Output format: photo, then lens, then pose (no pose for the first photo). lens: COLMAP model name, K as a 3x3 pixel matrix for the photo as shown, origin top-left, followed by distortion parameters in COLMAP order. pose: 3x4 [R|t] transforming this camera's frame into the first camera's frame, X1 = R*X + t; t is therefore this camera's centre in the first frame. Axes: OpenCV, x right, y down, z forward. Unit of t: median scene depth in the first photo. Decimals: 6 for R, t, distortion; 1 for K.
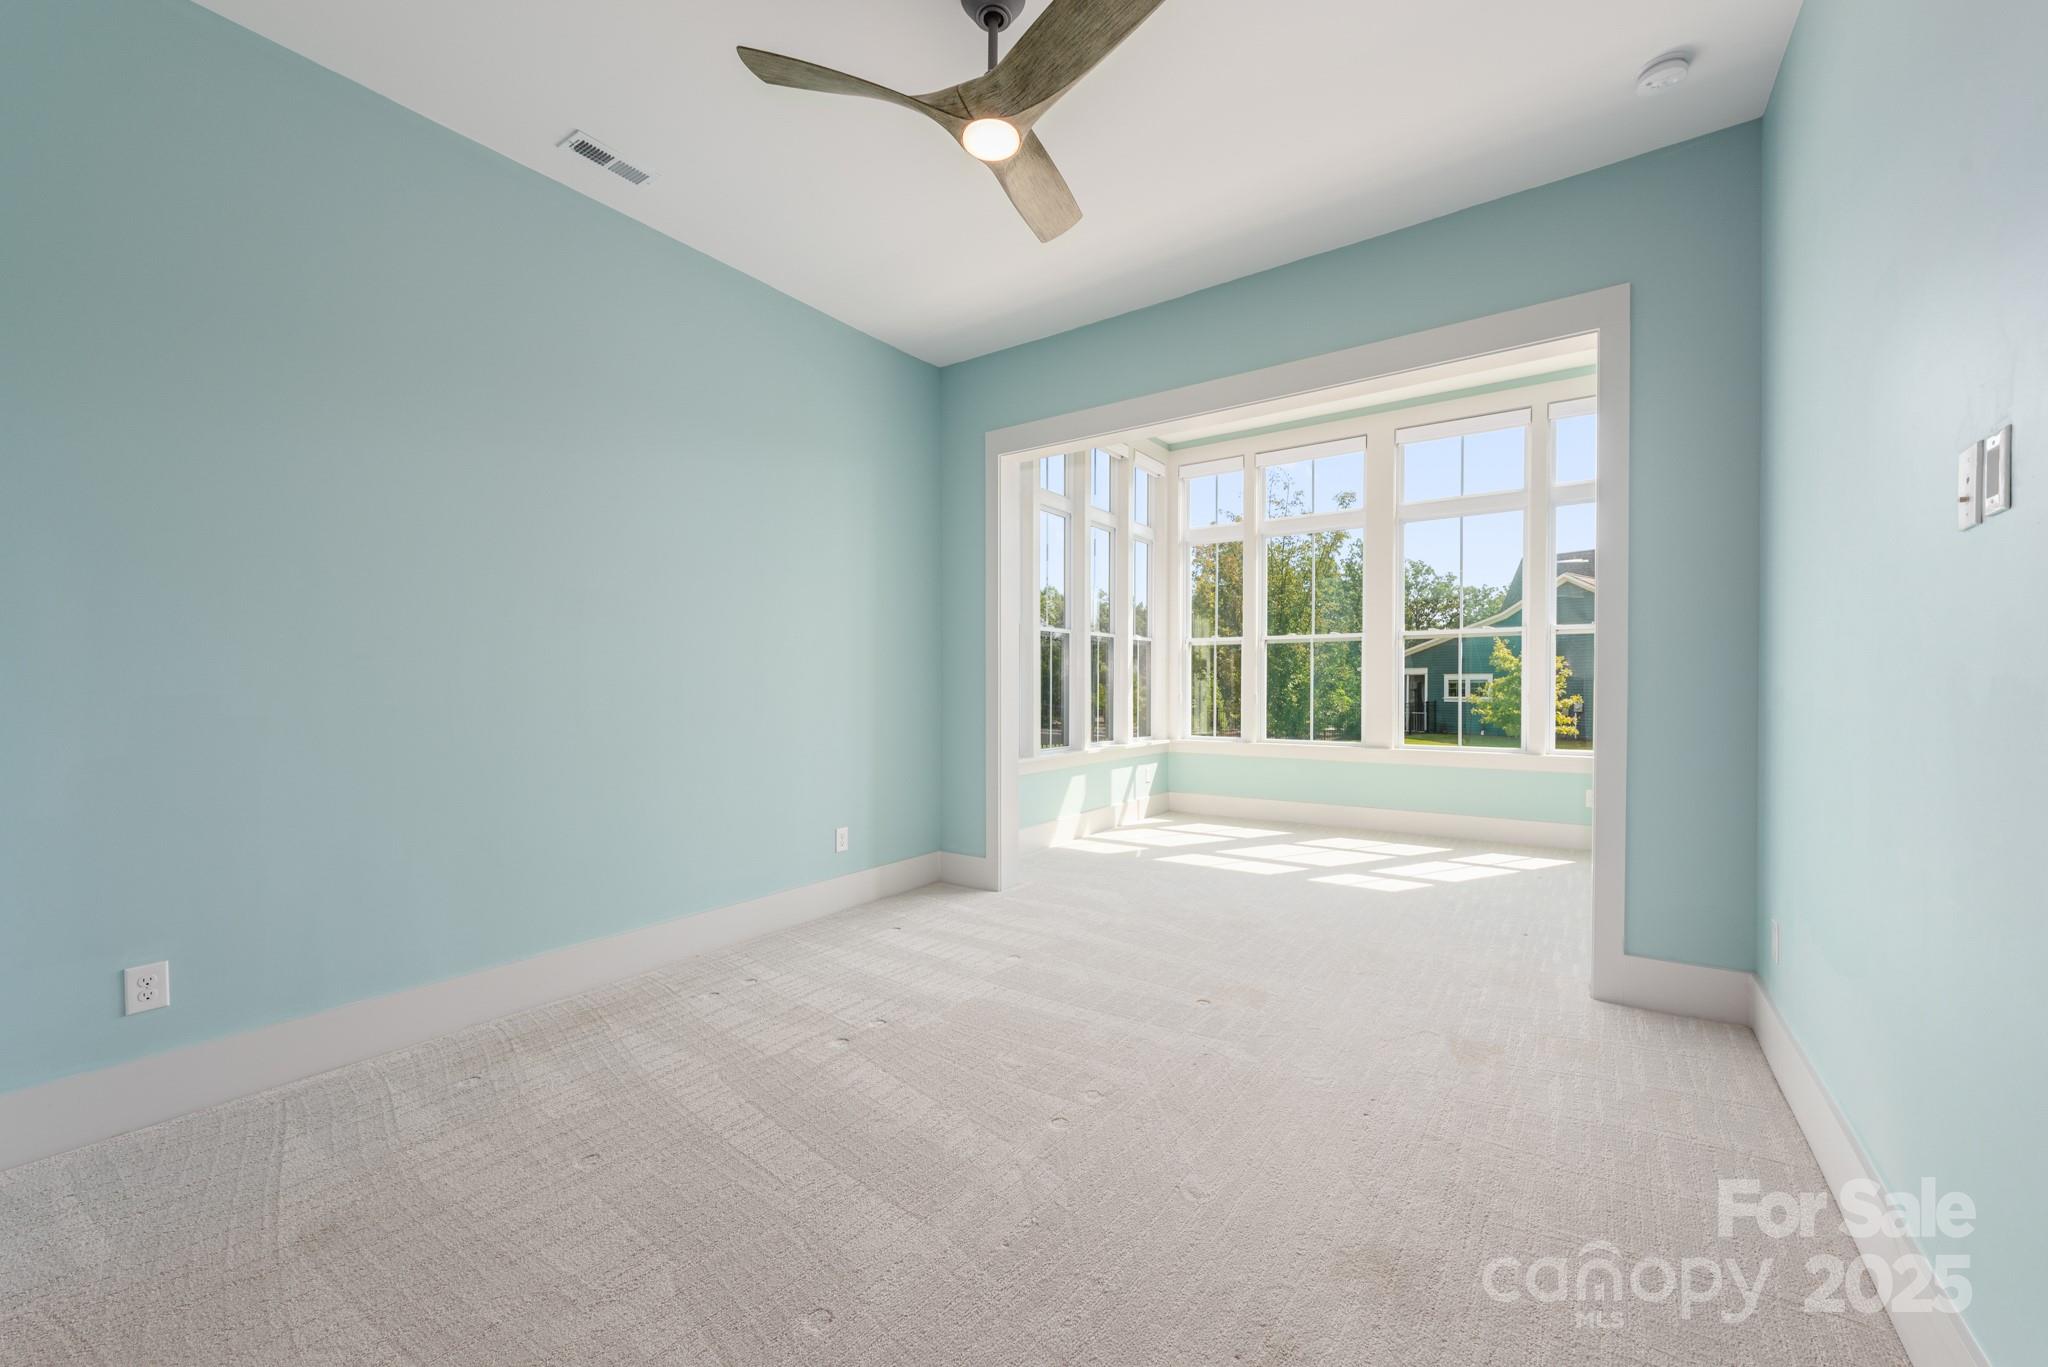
lens RADIAL K [[804.0, 0, 1026.8], [0, 804.0, 687.1], [0, 0, 1]] dist [0.002708, 0.000073]
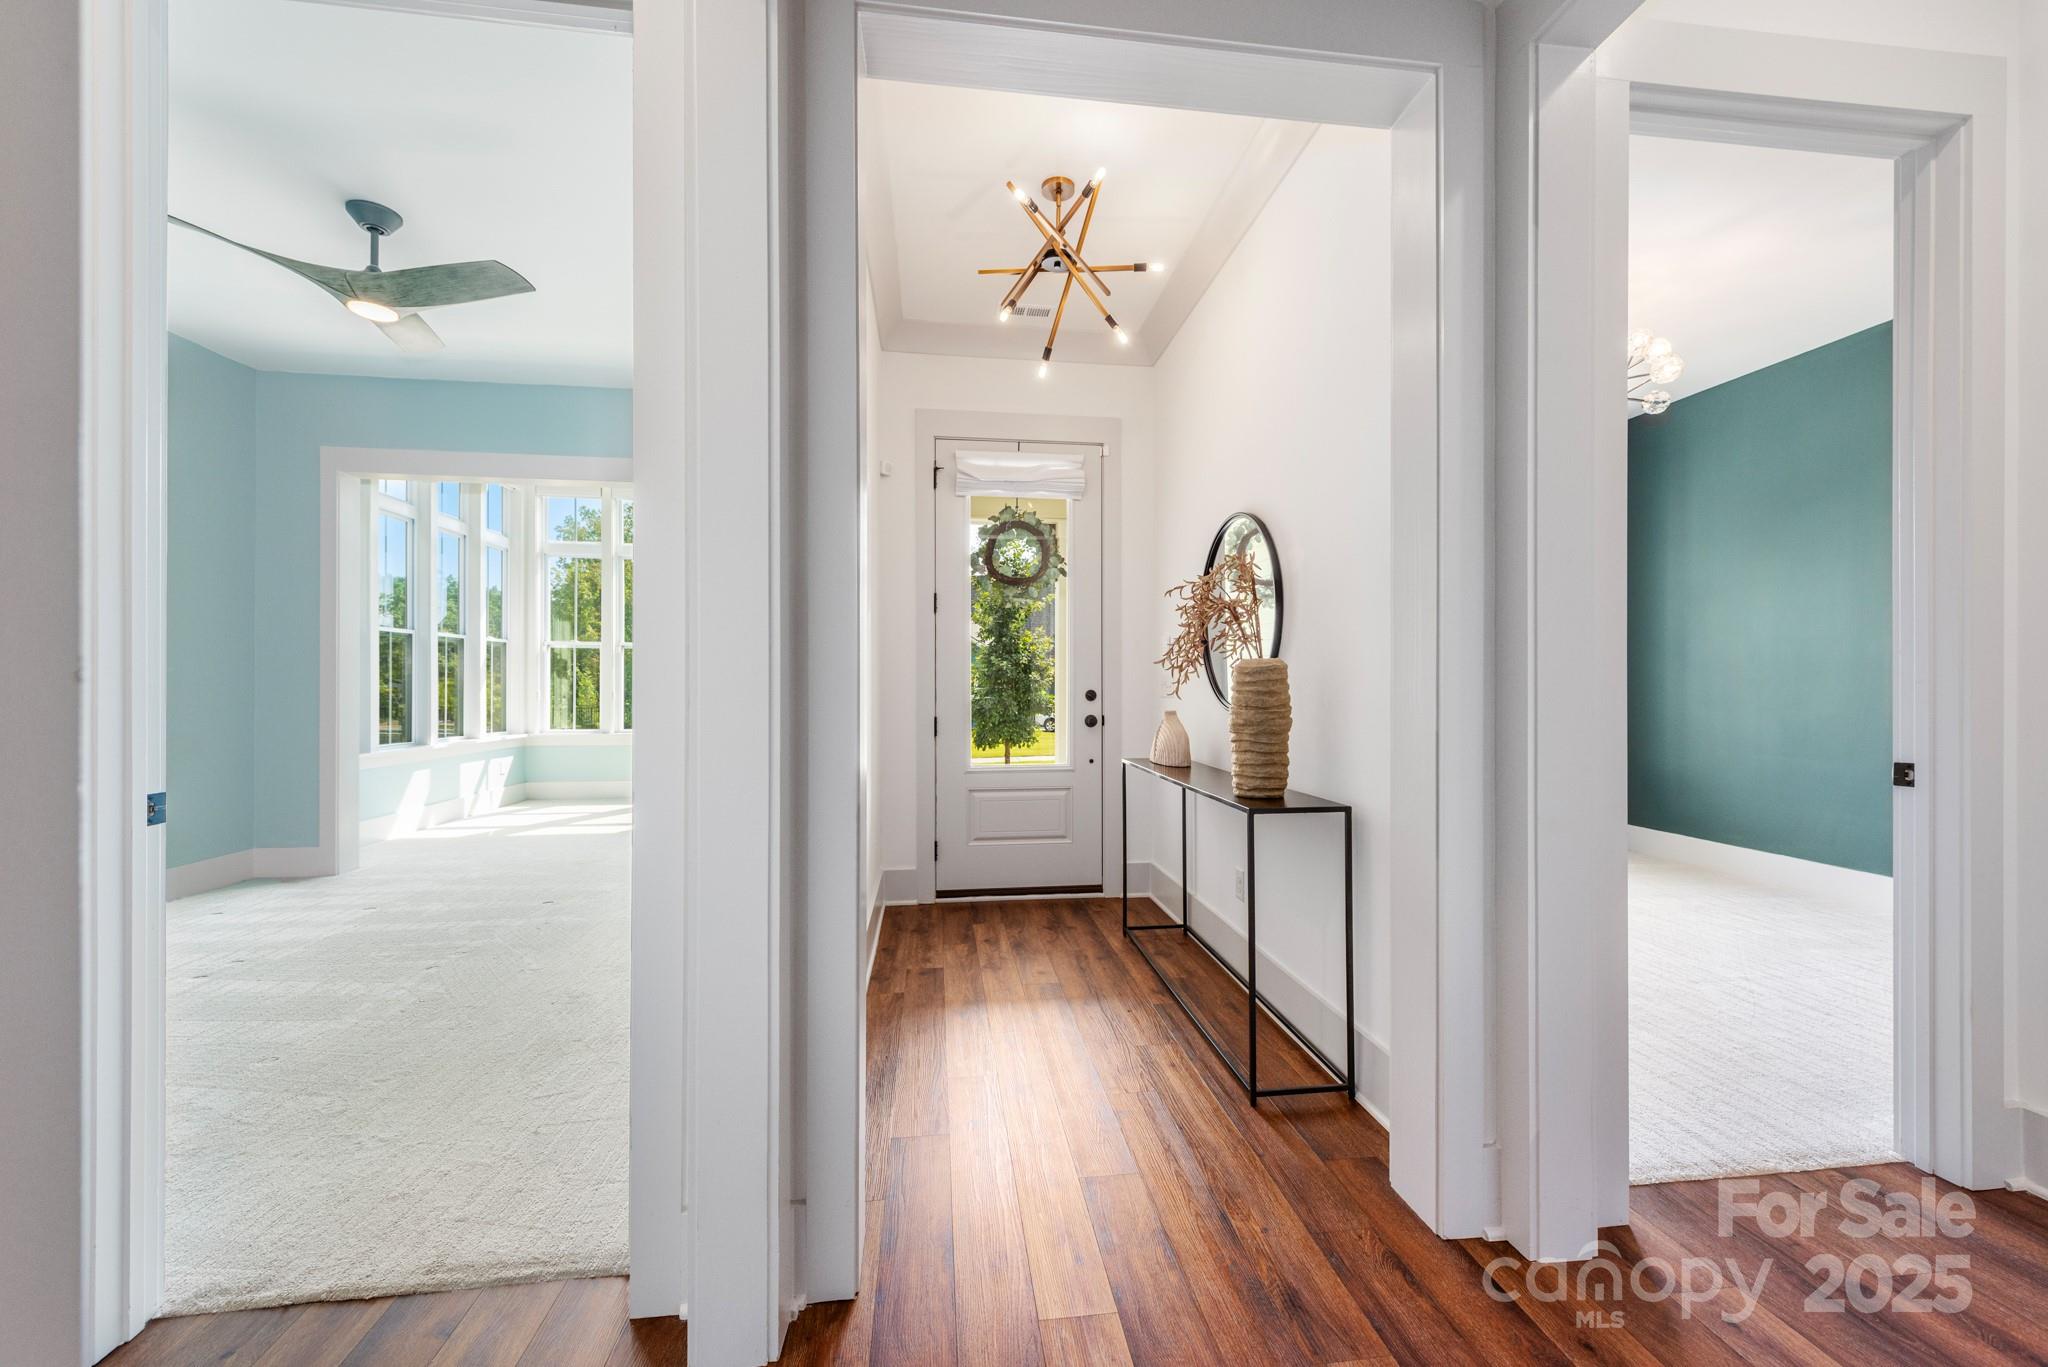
lens RADIAL K [[804.0, 0, 1059.5], [0, 804.0, 680.2], [0, 0, 1]] dist [0.002708, 0.000073]
pose [[0.729048, 0.002536, 0.684458, -0.046883], [-0.000478, 0.999995, -0.003195, -0.003491], [-0.684463, 0.002002, 0.729045, -0.315378]]
